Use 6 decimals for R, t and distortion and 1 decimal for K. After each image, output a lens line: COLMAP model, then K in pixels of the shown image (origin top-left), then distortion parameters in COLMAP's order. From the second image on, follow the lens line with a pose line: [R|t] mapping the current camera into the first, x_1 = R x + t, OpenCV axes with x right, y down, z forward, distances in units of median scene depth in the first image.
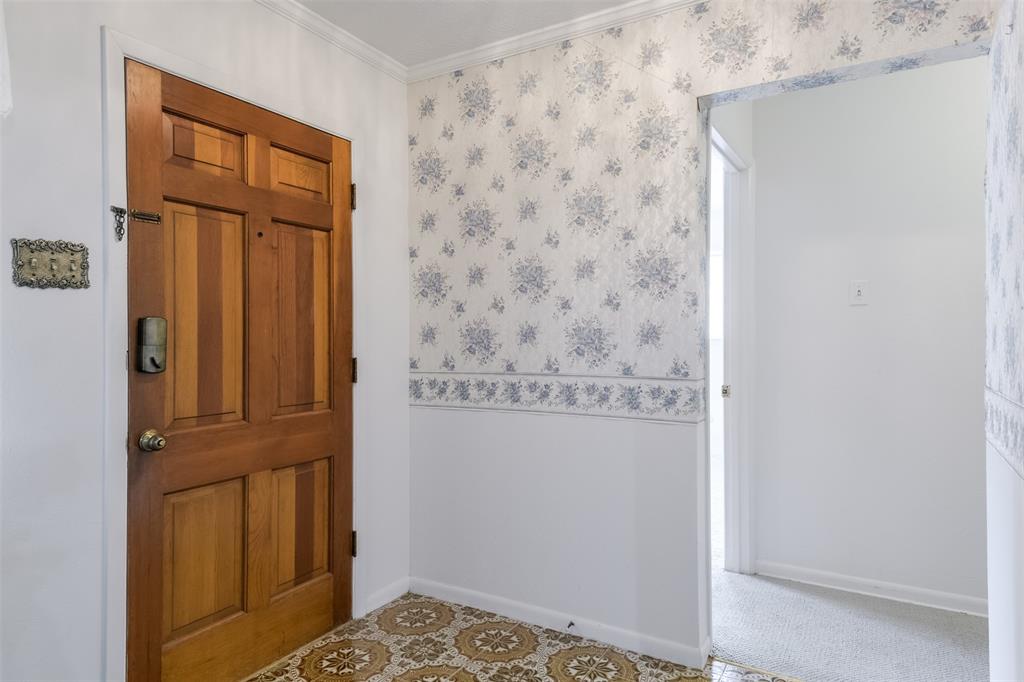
lens RADIAL K [[619.4, 0, 515.8], [0, 619.4, 340.1], [0, 0, 1]] dist [0.032413, -0.000610]
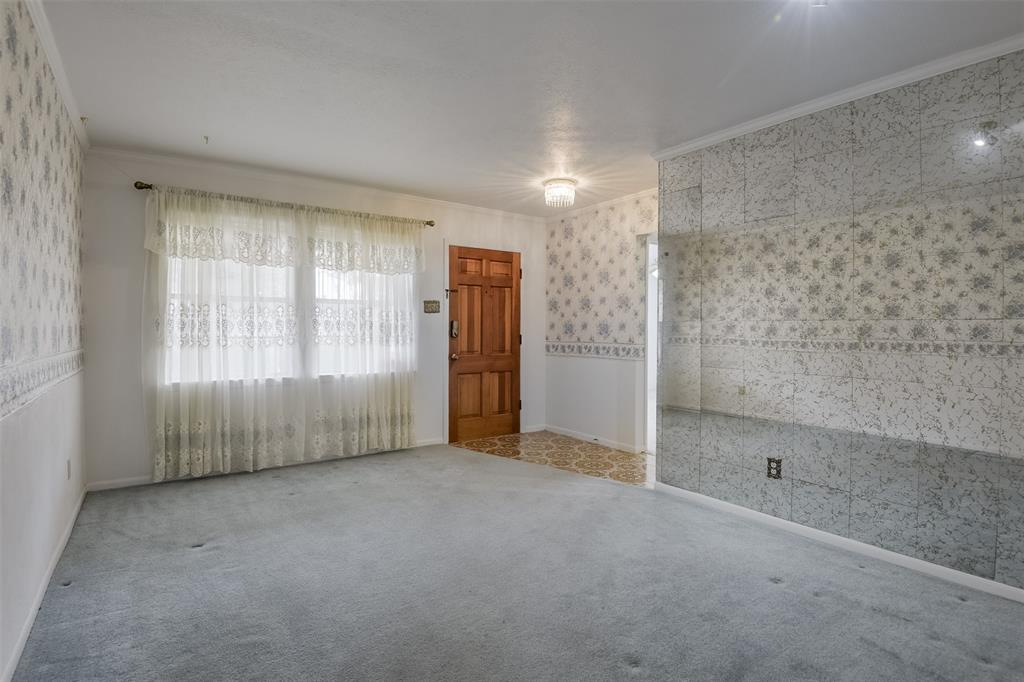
lens RADIAL K [[508.0, 0, 511.1], [0, 508.0, 337.4], [0, 0, 1]] dist [0.000510, 0.000021]
pose [[0.910368, 0.013581, -0.413577, 0.630229], [-0.007608, 0.999842, 0.016086, 0.005554], [0.413730, -0.011498, 0.910327, -1.040955]]
